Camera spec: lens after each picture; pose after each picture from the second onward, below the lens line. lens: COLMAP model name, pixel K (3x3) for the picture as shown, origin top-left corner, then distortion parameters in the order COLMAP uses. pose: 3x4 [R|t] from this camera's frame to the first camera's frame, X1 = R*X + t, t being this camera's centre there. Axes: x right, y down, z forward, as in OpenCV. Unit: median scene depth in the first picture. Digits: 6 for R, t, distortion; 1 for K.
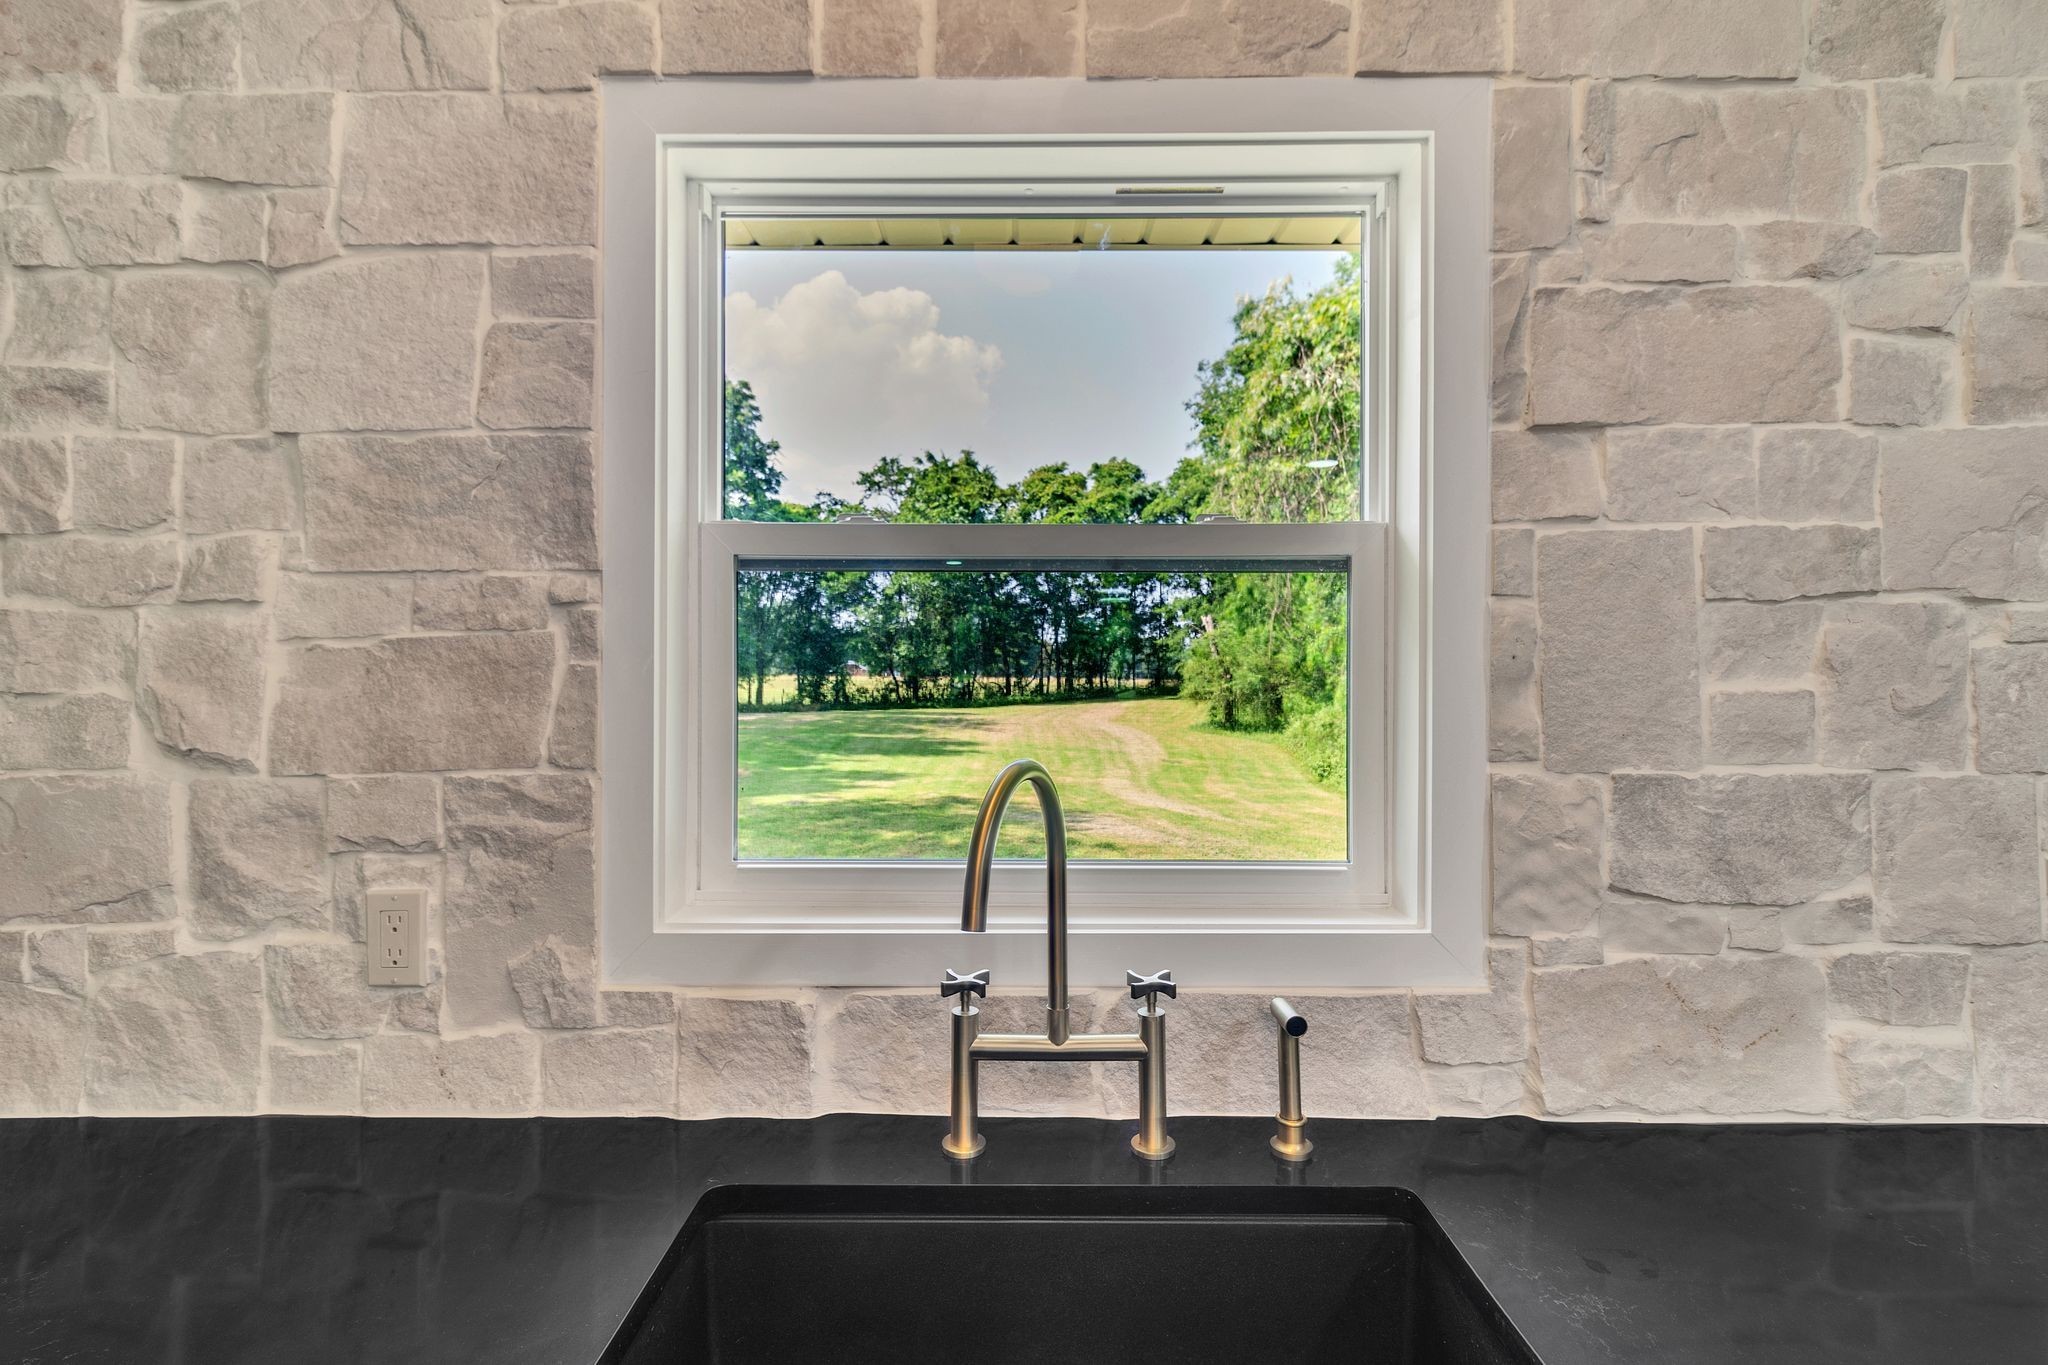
lens RADIAL K [[944.9, 0, 967.1], [0, 944.9, 664.4], [0, 0, 1]] dist [0.001337, -0.000270]
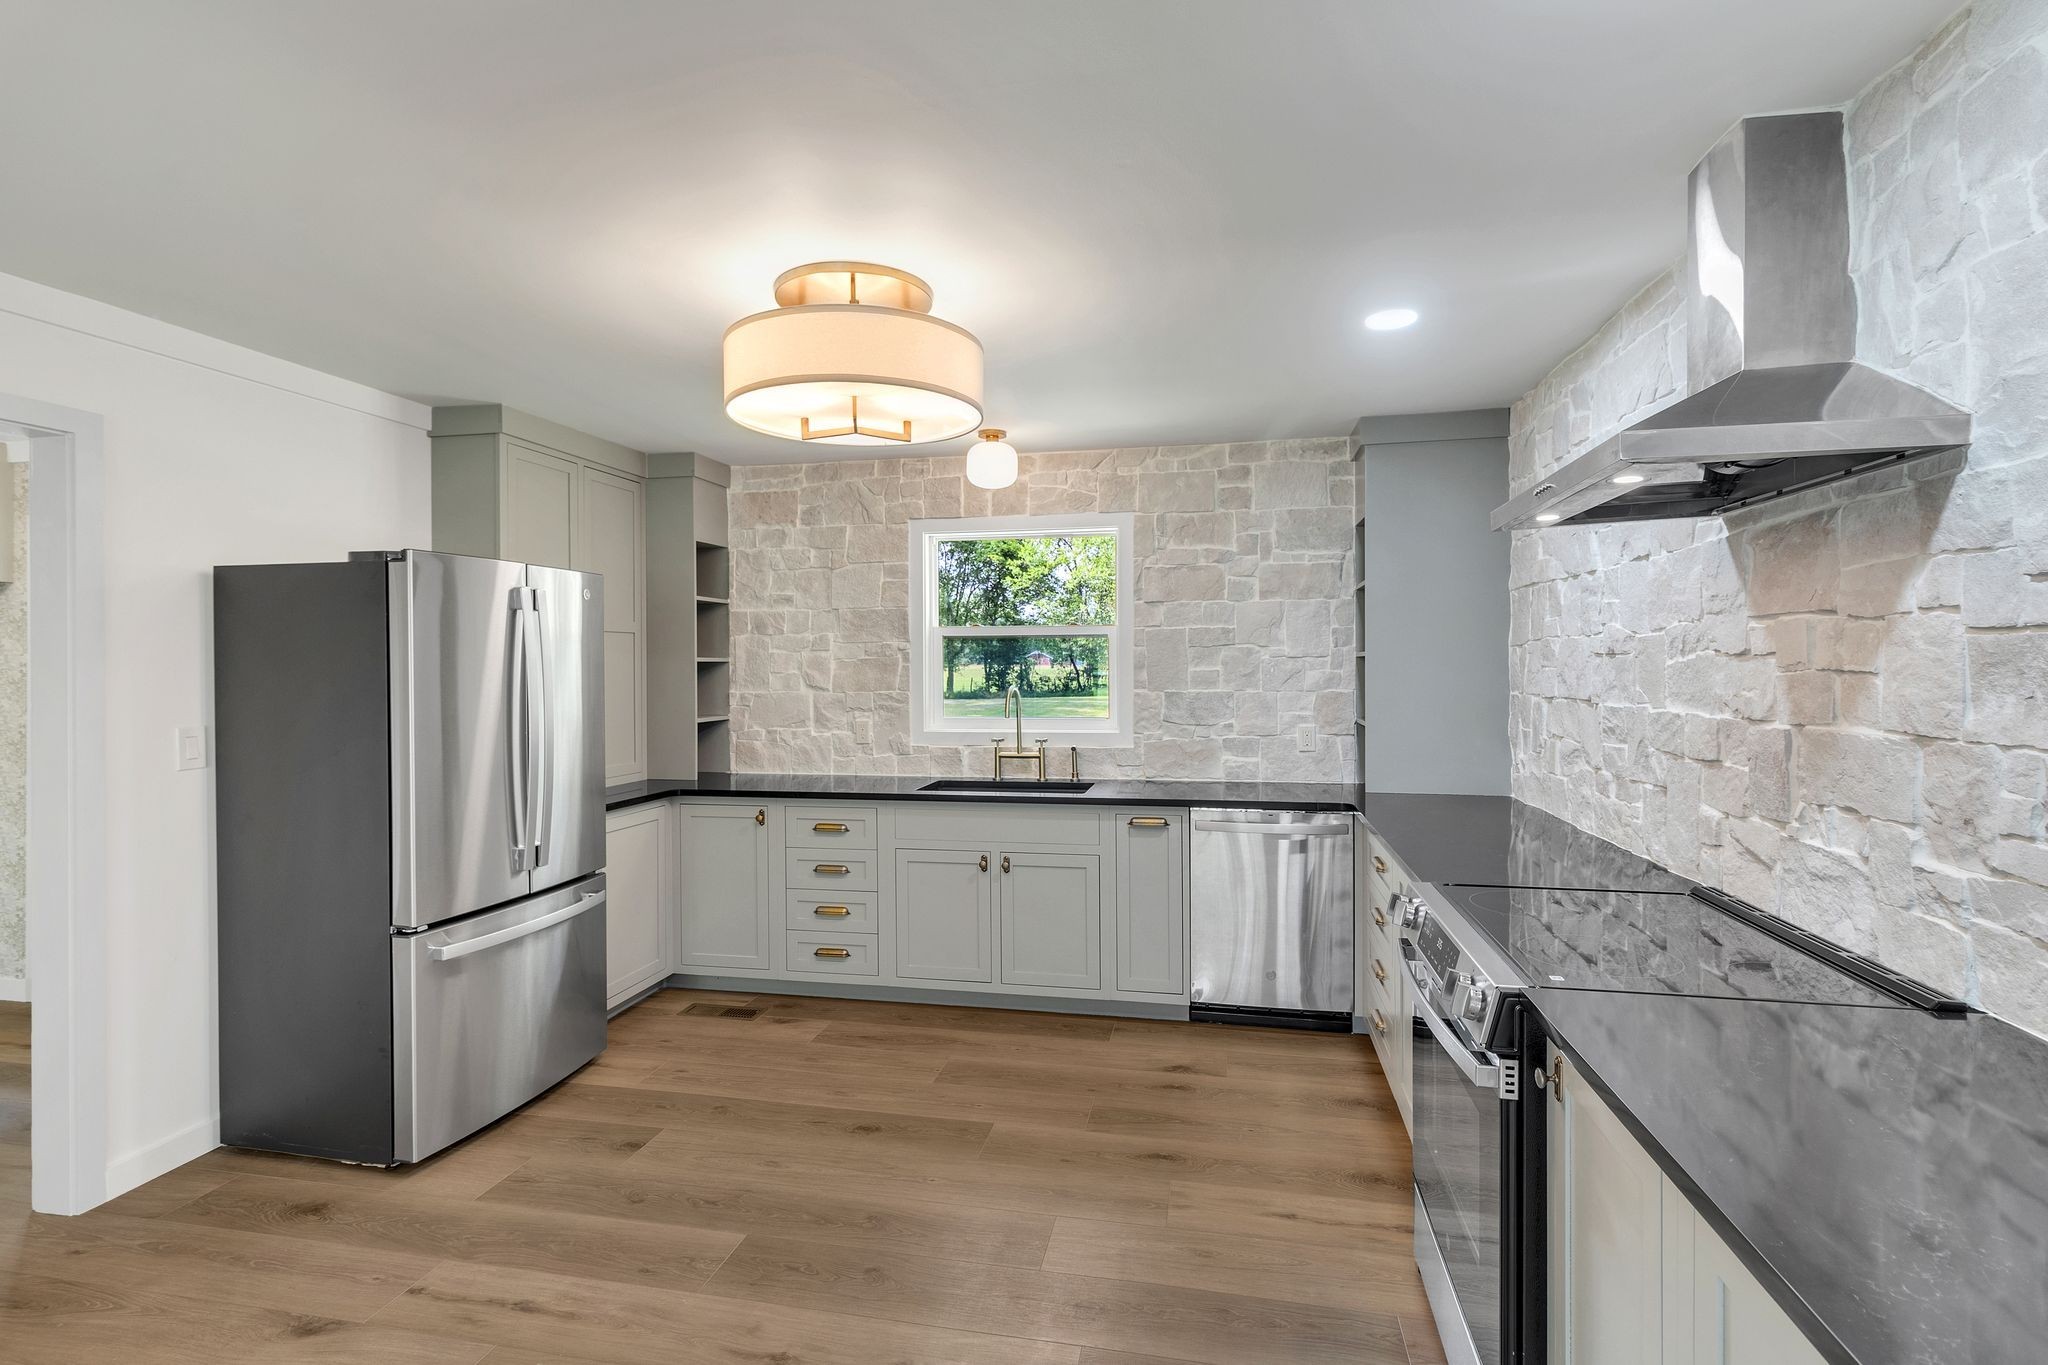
lens RADIAL K [[944.9, 0, 1043.0], [0, 944.9, 668.4], [0, 0, 1]] dist [0.001337, -0.000270]
pose [[0.992953, -0.005017, -0.118405, 0.644385], [0.006881, 0.999859, 0.015337, -0.041853], [0.118311, -0.016043, 0.992847, -2.911110]]
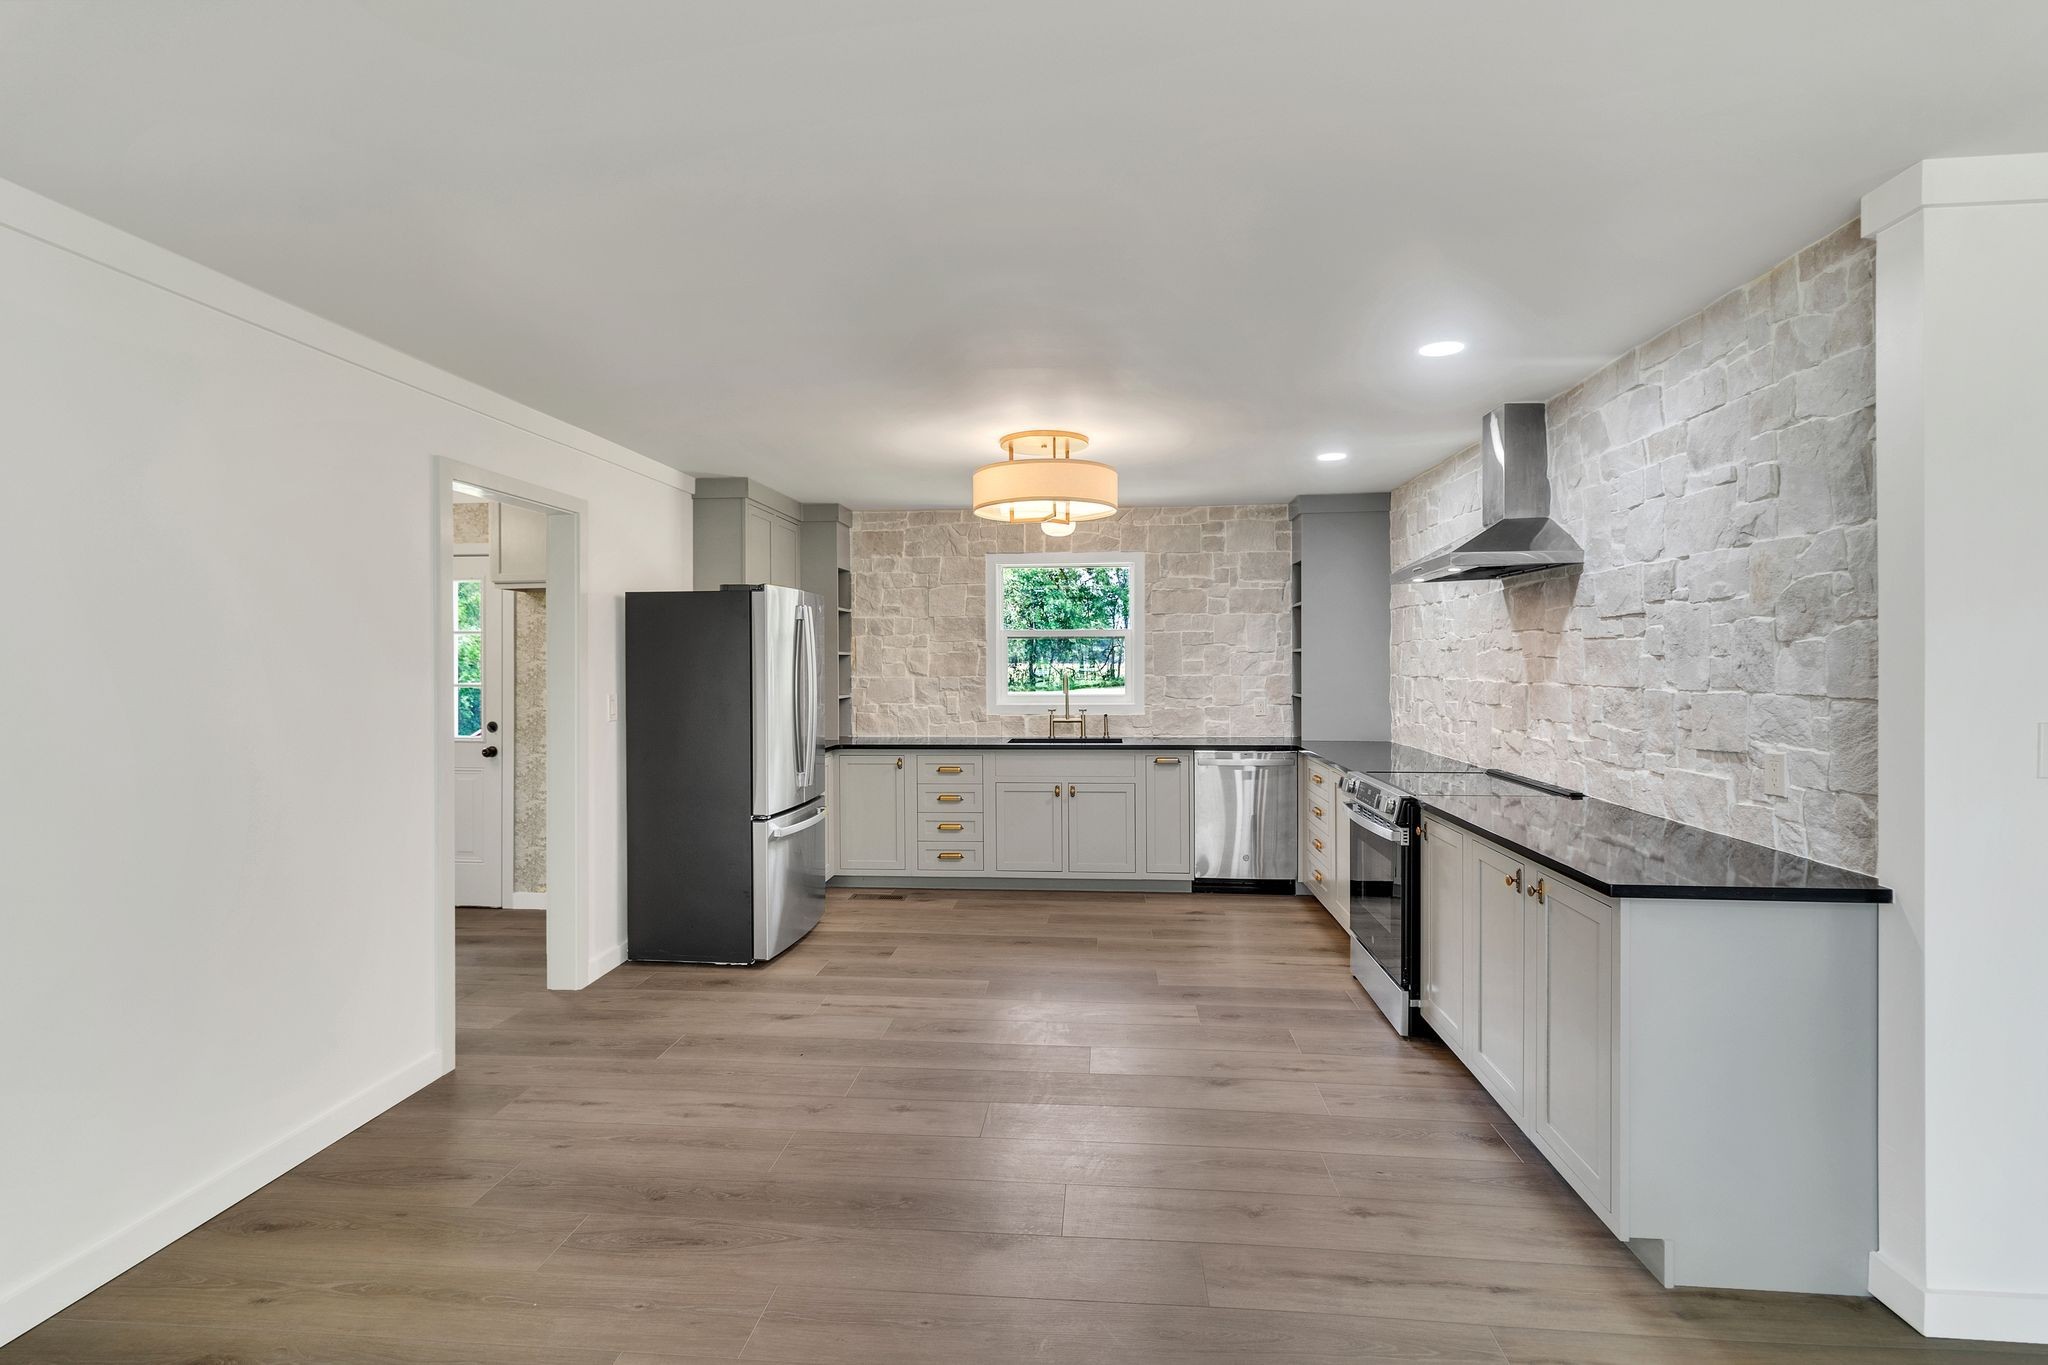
lens RADIAL K [[944.9, 0, 1064.6], [0, 944.9, 668.3], [0, 0, 1]] dist [0.001337, -0.000270]
pose [[0.999554, -0.005516, 0.029337, -0.088757], [0.004975, 0.999817, 0.018489, -0.035561], [-0.029433, -0.018334, 0.999399, -4.617141]]
